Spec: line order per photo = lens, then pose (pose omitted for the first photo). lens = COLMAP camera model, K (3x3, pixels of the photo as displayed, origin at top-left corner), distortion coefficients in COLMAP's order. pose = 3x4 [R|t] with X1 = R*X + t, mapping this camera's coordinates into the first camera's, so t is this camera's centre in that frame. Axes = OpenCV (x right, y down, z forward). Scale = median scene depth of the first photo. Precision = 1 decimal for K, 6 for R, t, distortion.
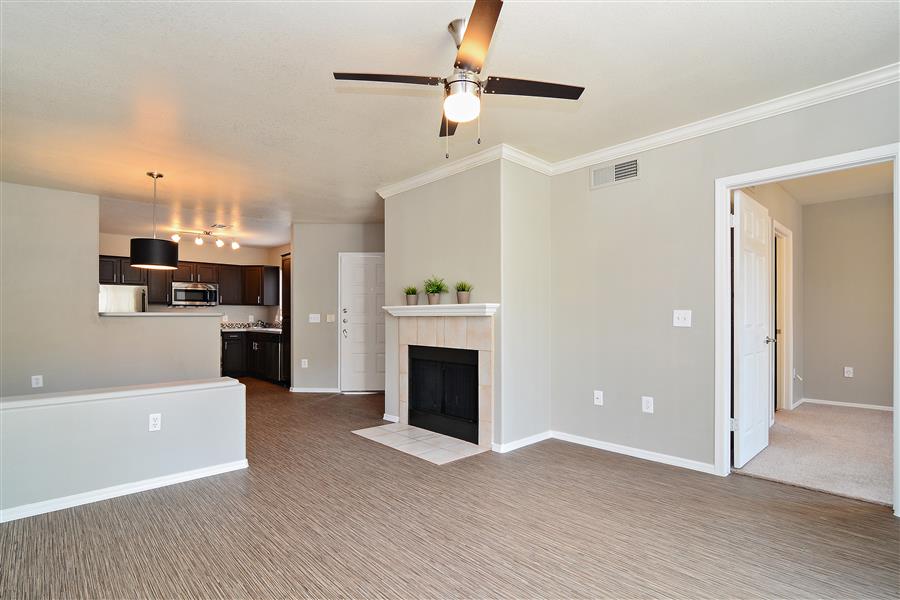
lens RADIAL K [[446.7, 0, 454.5], [0, 446.7, 304.5], [0, 0, 1]] dist [0.036027, 0.000051]
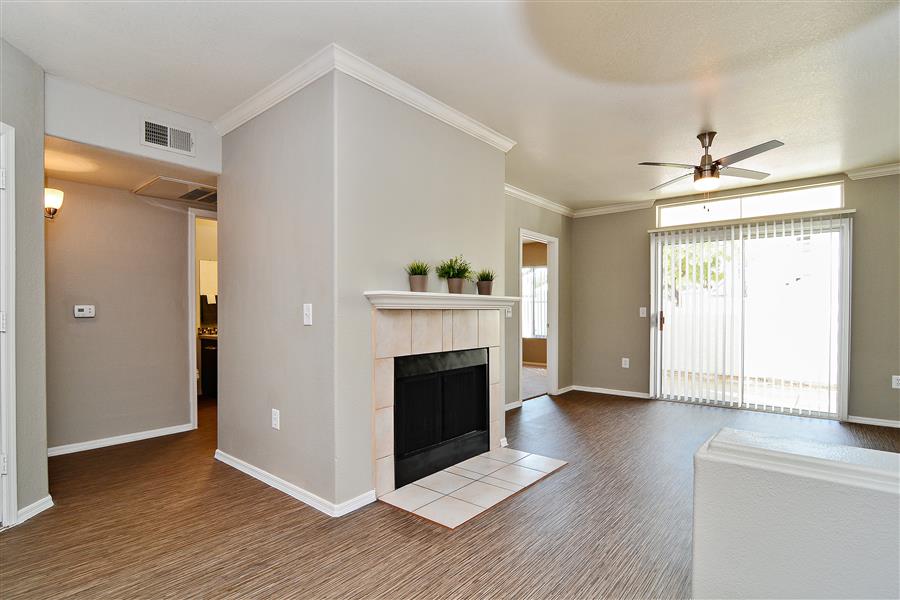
lens RADIAL K [[446.7, 0, 454.5], [0, 446.7, 304.5], [0, 0, 1]] dist [0.036027, 0.000051]
pose [[-0.117401, 0.008657, 0.993047, -0.716056], [-0.031791, 0.999417, -0.012471, 0.025173], [-0.992576, -0.033034, -0.117058, 1.000906]]
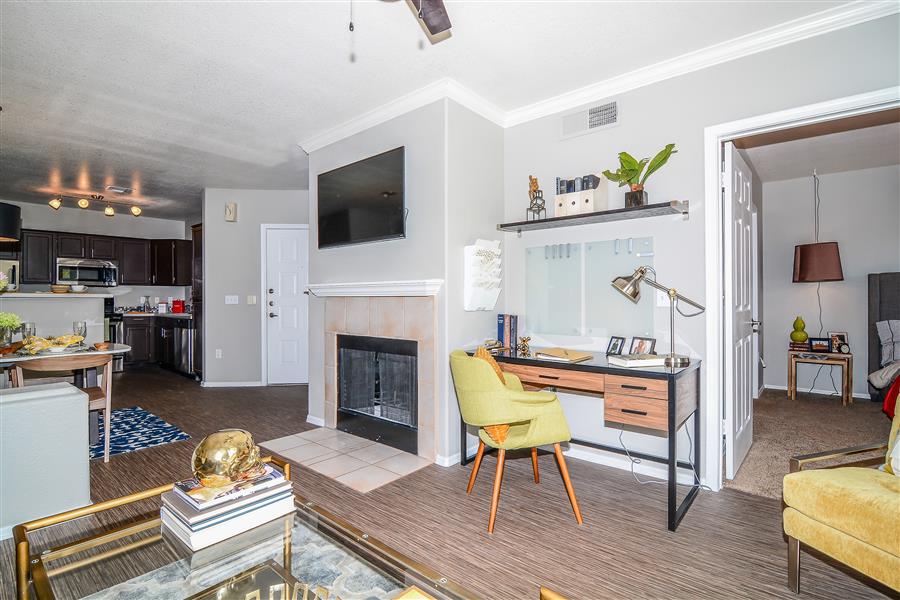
lens RADIAL K [[446.7, 0, 454.5], [0, 446.7, 304.5], [0, 0, 1]] dist [0.036027, 0.000051]
pose [[0.995150, -0.008236, 0.098025, 0.033223], [0.004007, 0.999056, 0.043262, 0.006033], [-0.098289, -0.042659, 0.994243, 0.173019]]
